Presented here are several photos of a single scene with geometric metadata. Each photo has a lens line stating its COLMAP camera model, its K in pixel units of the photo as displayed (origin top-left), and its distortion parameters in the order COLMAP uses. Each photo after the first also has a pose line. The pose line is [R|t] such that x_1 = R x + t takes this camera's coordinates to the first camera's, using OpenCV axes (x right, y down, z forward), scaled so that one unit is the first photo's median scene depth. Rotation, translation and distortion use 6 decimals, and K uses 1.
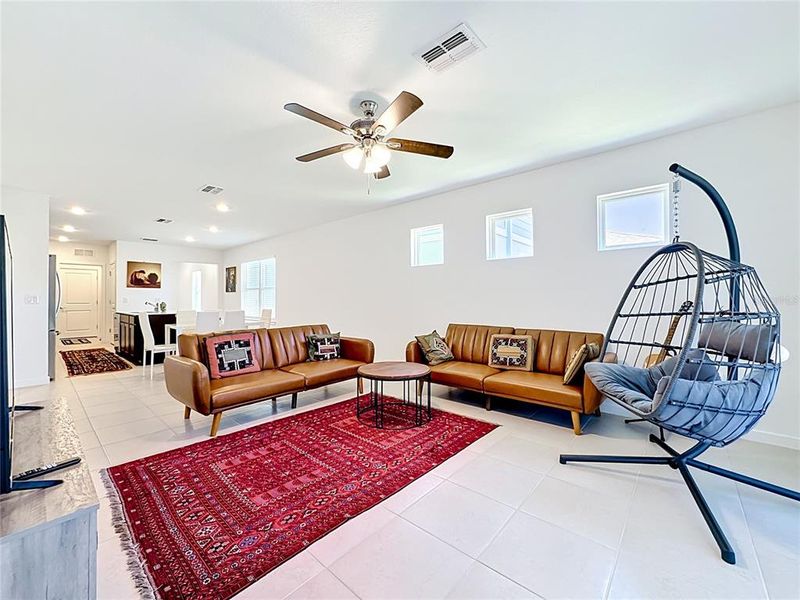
lens RADIAL K [[329.4, 0, 398.5], [0, 329.4, 301.2], [0, 0, 1]] dist [-0.023951, 0.006431]
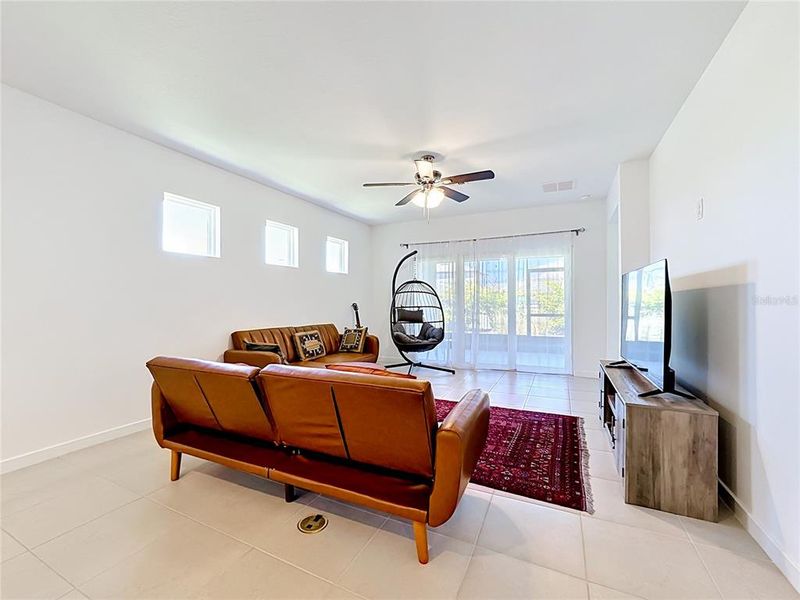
lens RADIAL K [[329.4, 0, 400.0], [0, 329.4, 299.7], [0, 0, 1]] dist [-0.023951, 0.006431]
pose [[-0.265806, 0.008049, 0.963993, -0.425649], [0.004149, 0.999965, -0.007206, -0.003184], [-0.964017, 0.002085, -0.265831, 0.452177]]
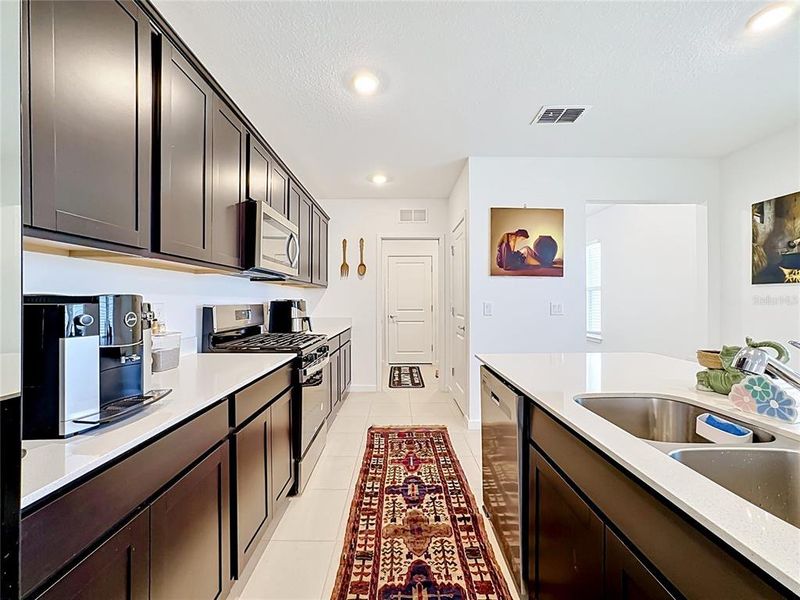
lens RADIAL K [[329.4, 0, 405.5], [0, 329.4, 299.6], [0, 0, 1]] dist [-0.023951, 0.006431]
pose [[0.673967, -0.003184, -0.738755, -0.630834], [0.001108, 0.999994, -0.003299, -0.014565], [0.738761, 0.001405, 0.673966, 0.681068]]
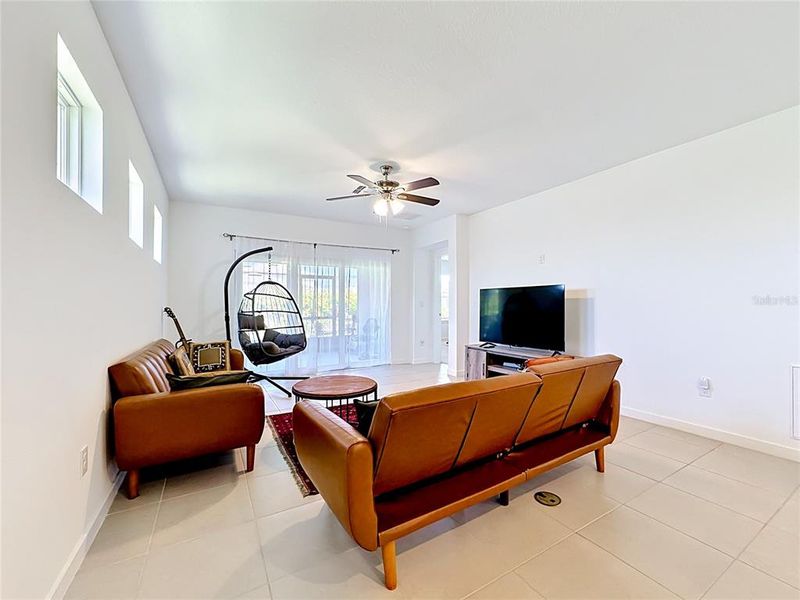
lens RADIAL K [[329.4, 0, 389.5], [0, 329.4, 304.9], [0, 0, 1]] dist [-0.023951, 0.006431]
pose [[-0.941649, -0.000363, 0.336597, -0.181013], [-0.000121, 1.000000, 0.000740, -0.005570], [-0.336597, 0.000656, -0.941649, 0.716752]]
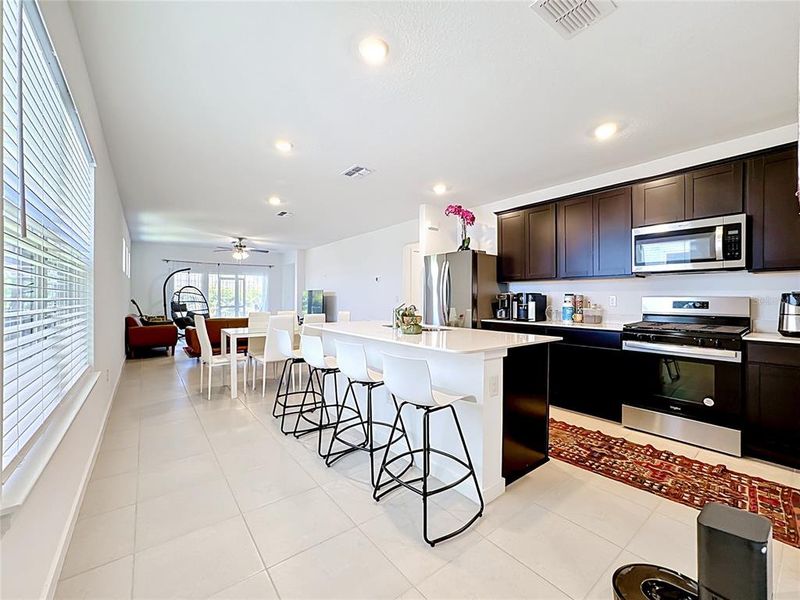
lens RADIAL K [[329.4, 0, 398.7], [0, 329.4, 295.8], [0, 0, 1]] dist [-0.023951, 0.006431]
pose [[-0.983612, -0.000830, 0.180297, -0.685436], [-0.001475, 0.999993, -0.003447, -0.010575], [-0.180293, -0.003657, -0.983606, 1.202923]]
